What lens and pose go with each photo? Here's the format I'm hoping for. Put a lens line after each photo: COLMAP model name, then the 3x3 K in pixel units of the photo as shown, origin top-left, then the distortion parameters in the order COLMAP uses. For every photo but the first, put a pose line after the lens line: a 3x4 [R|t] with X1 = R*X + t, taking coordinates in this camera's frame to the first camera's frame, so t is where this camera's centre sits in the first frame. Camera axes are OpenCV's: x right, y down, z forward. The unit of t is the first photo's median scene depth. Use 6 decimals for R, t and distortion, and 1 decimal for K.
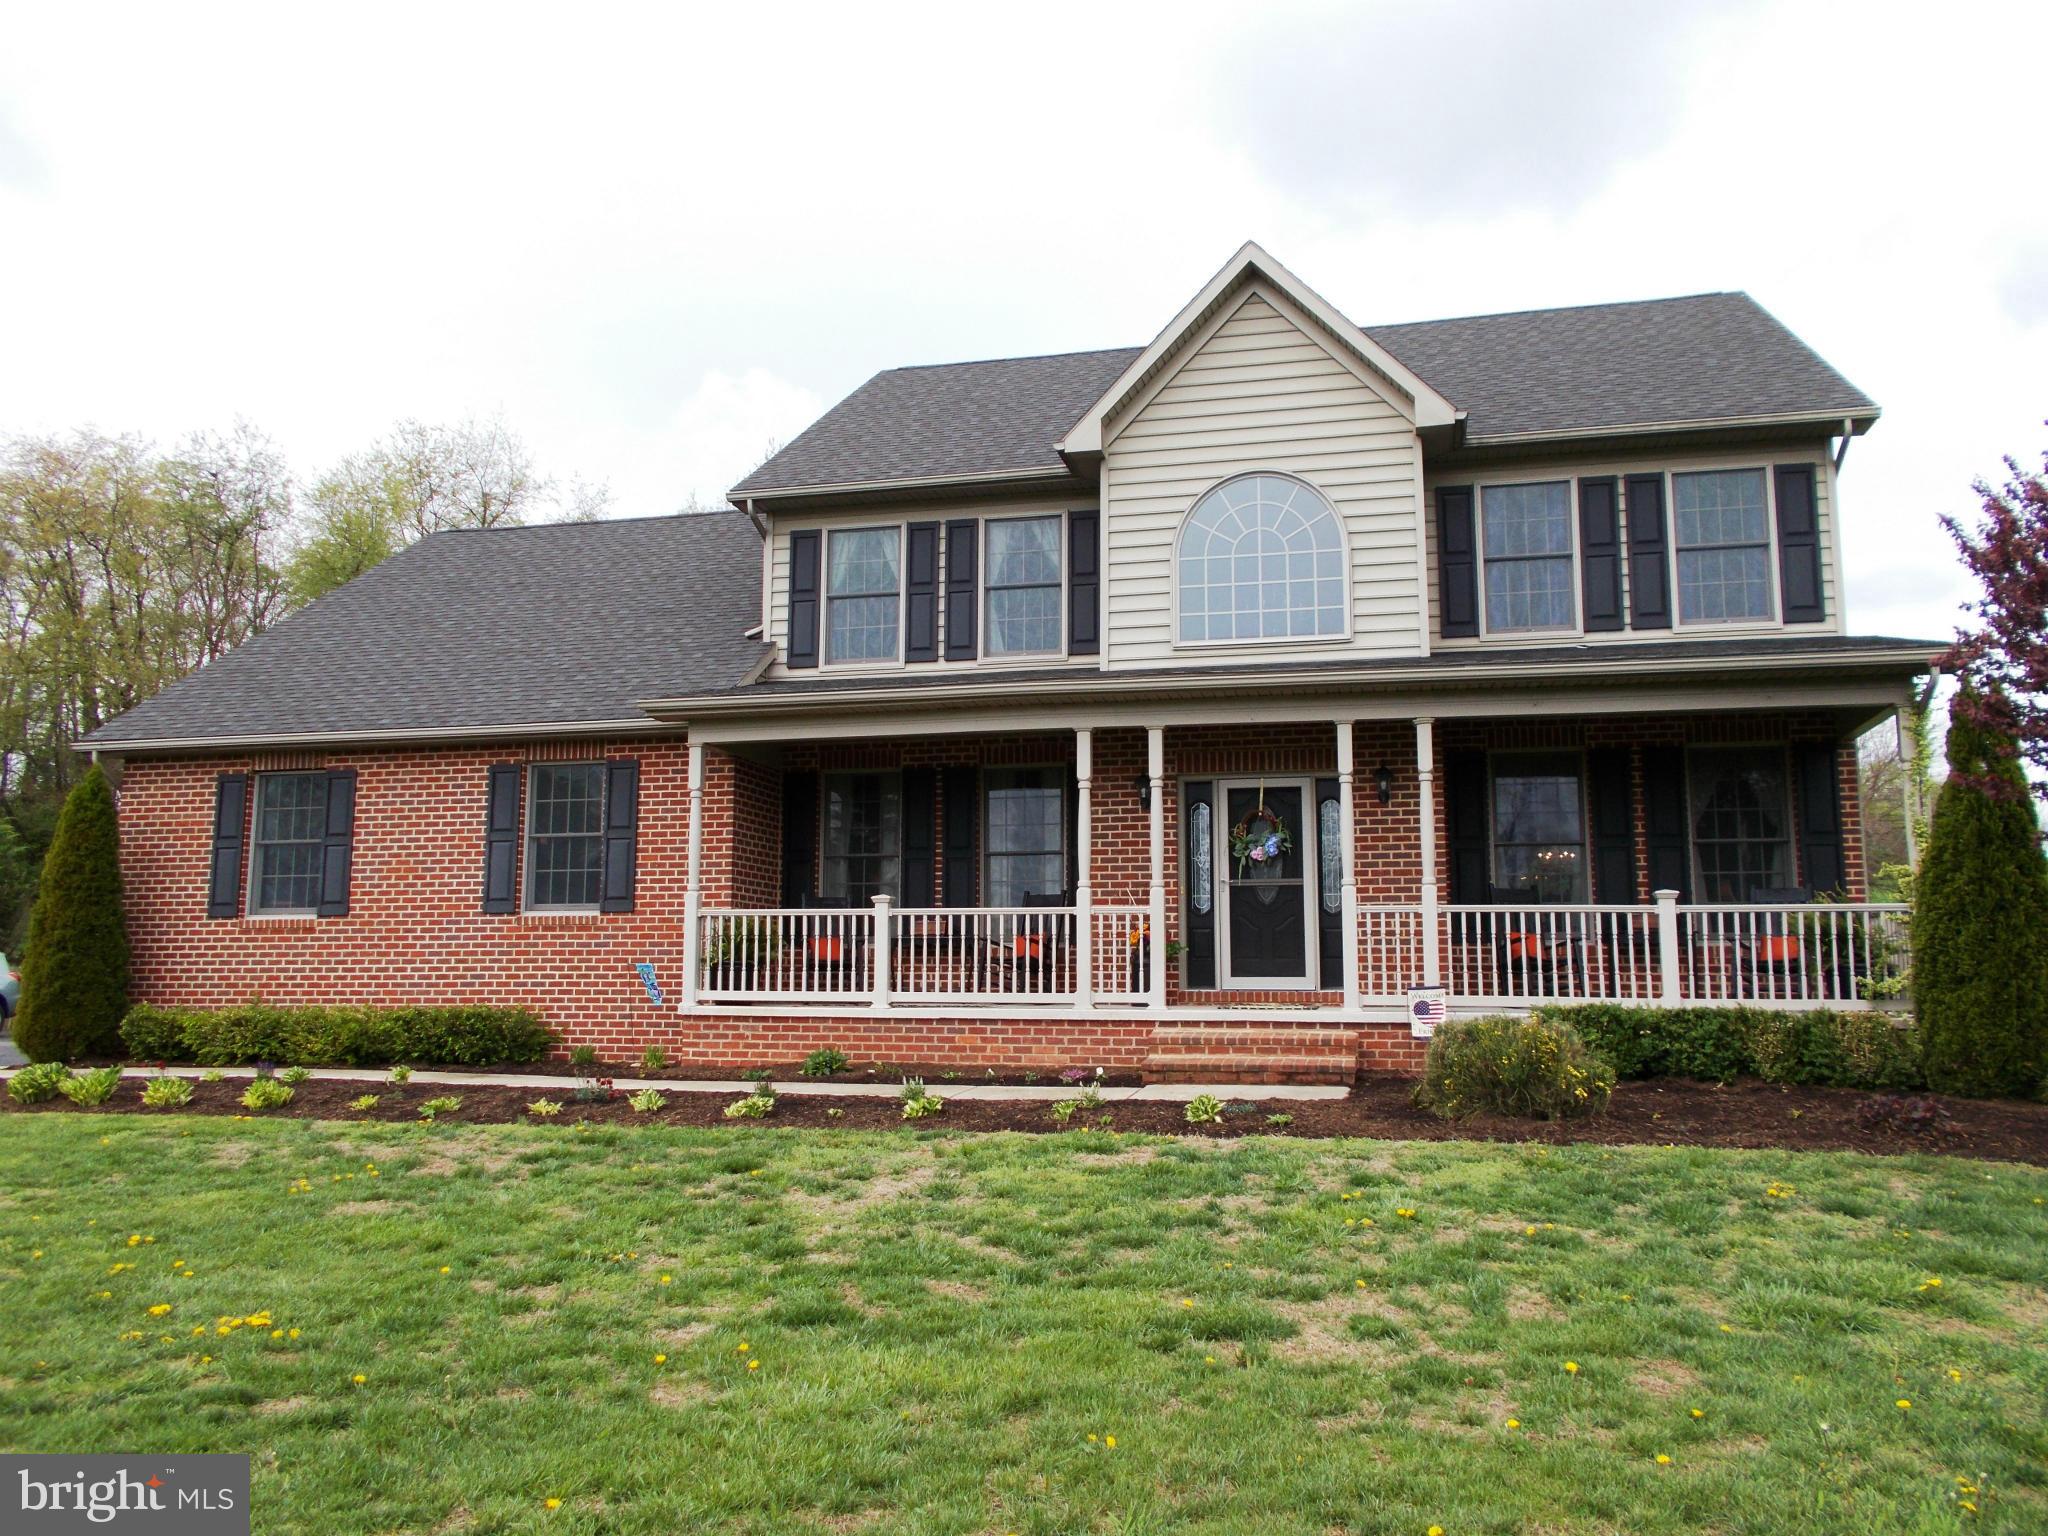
lens RADIAL K [[1586.5, 0, 1029.4], [0, 1586.5, 761.6], [0, 0, 1]] dist [0.023846, -0.011961]
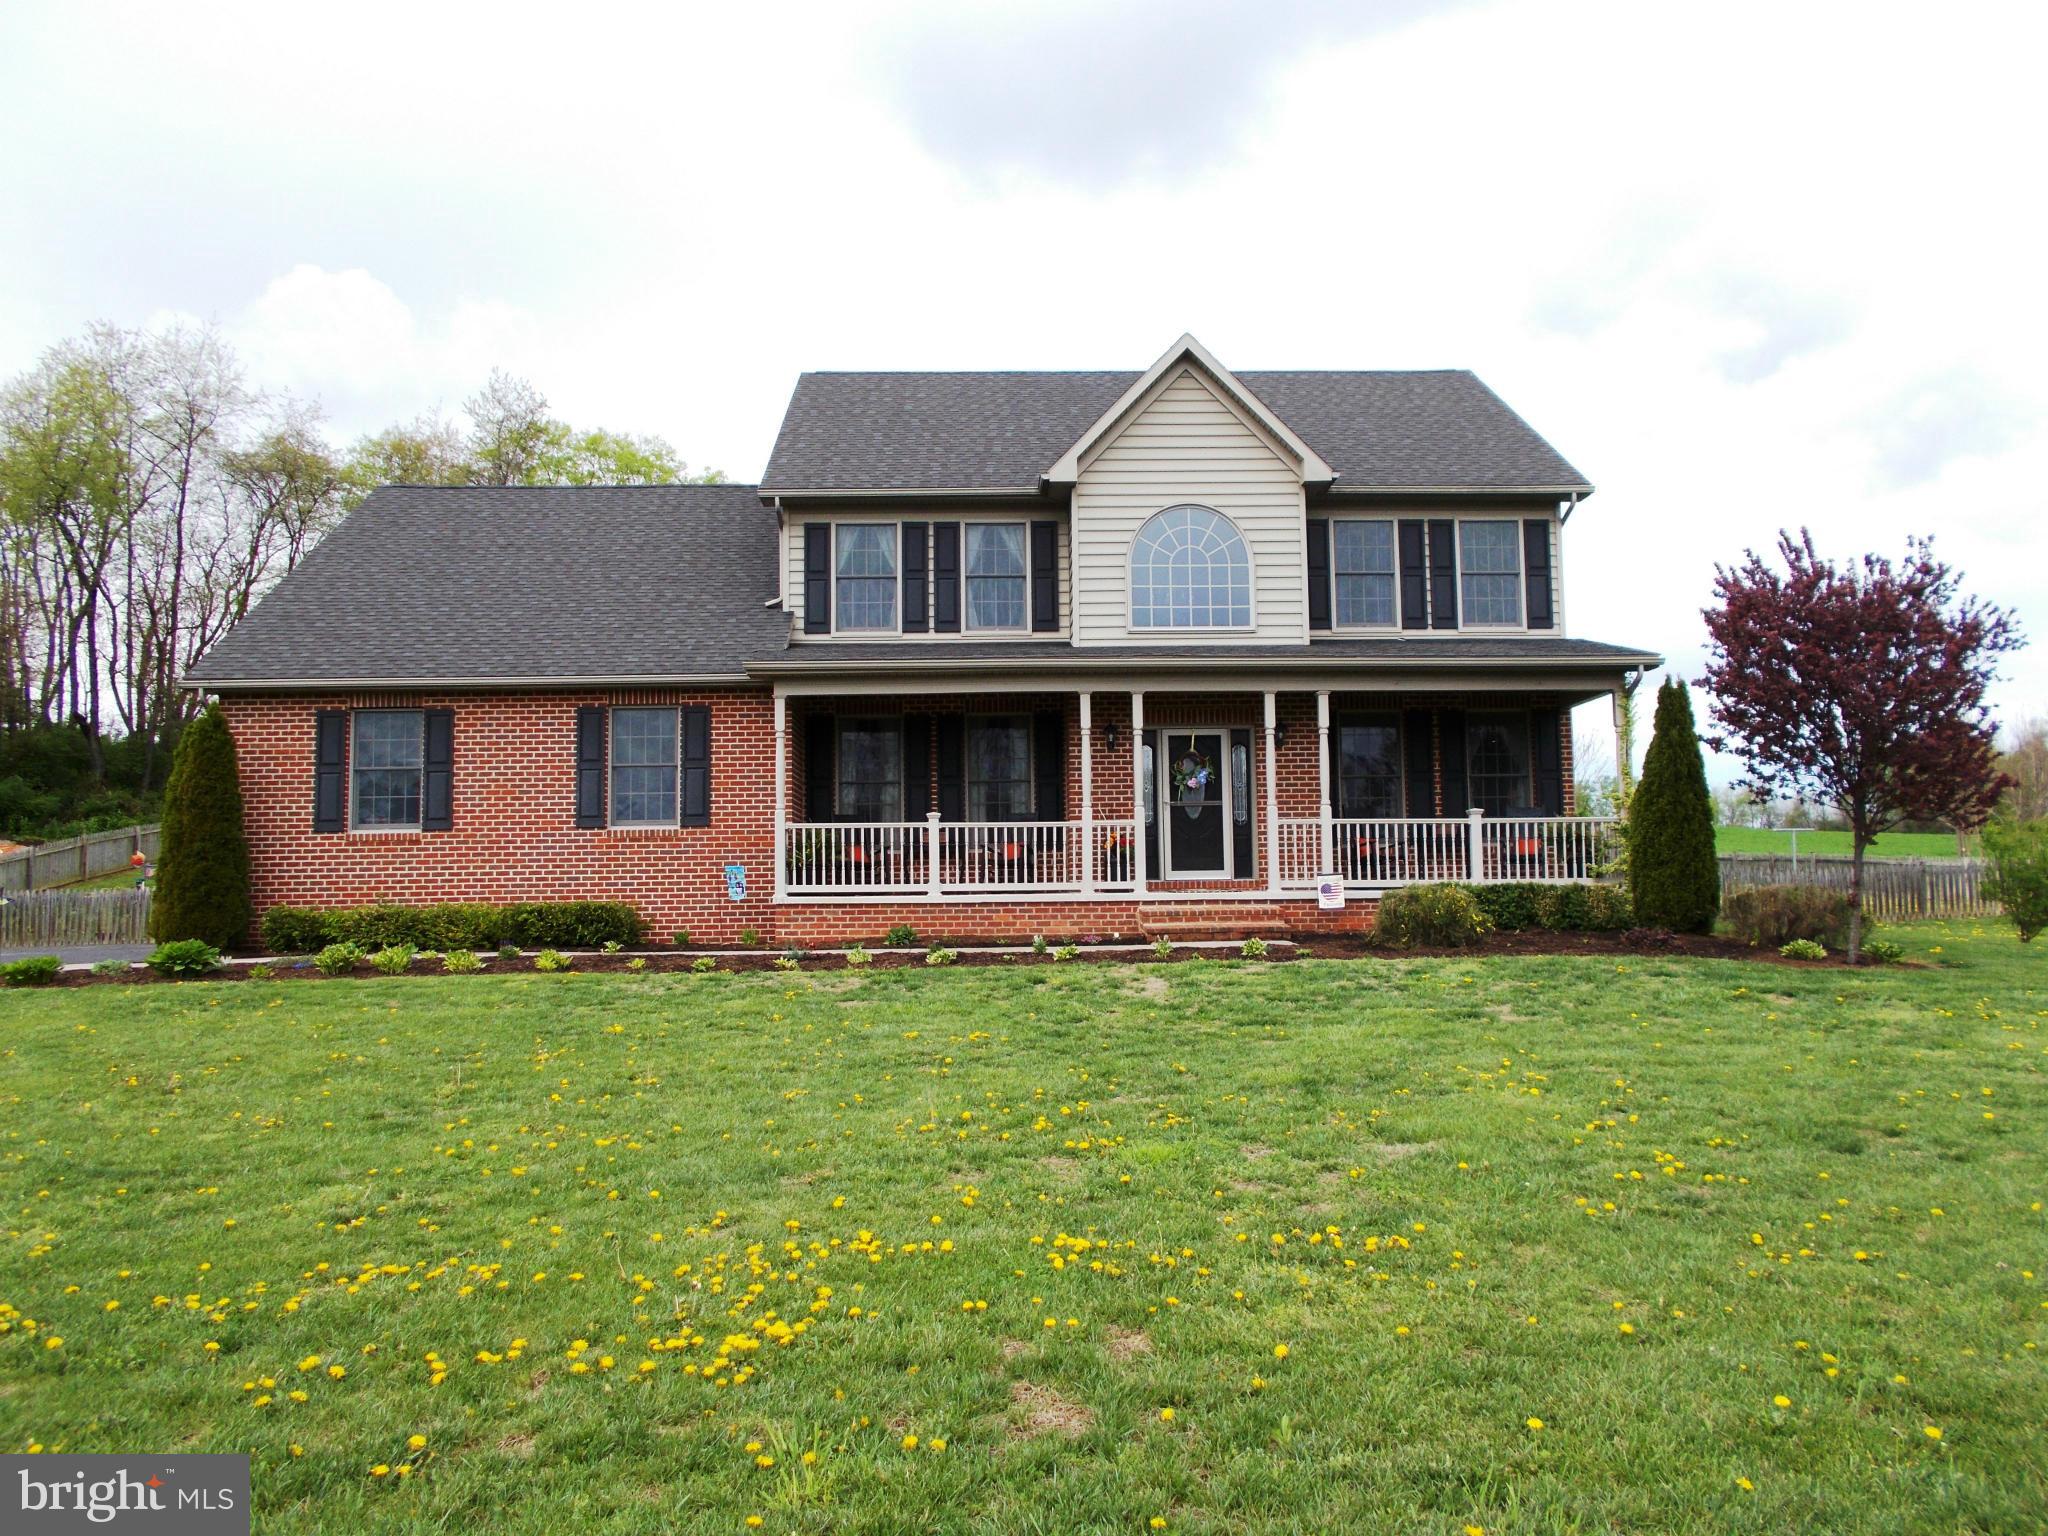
lens RADIAL K [[1586.5, 0, 1025.7], [0, 1586.5, 774.9], [0, 0, 1]] dist [0.023846, -0.011961]
pose [[0.965105, 0.005755, 0.261800, -0.354761], [-0.020902, 0.998261, 0.055111, -0.022457], [-0.261028, -0.058660, 0.963547, -0.300223]]
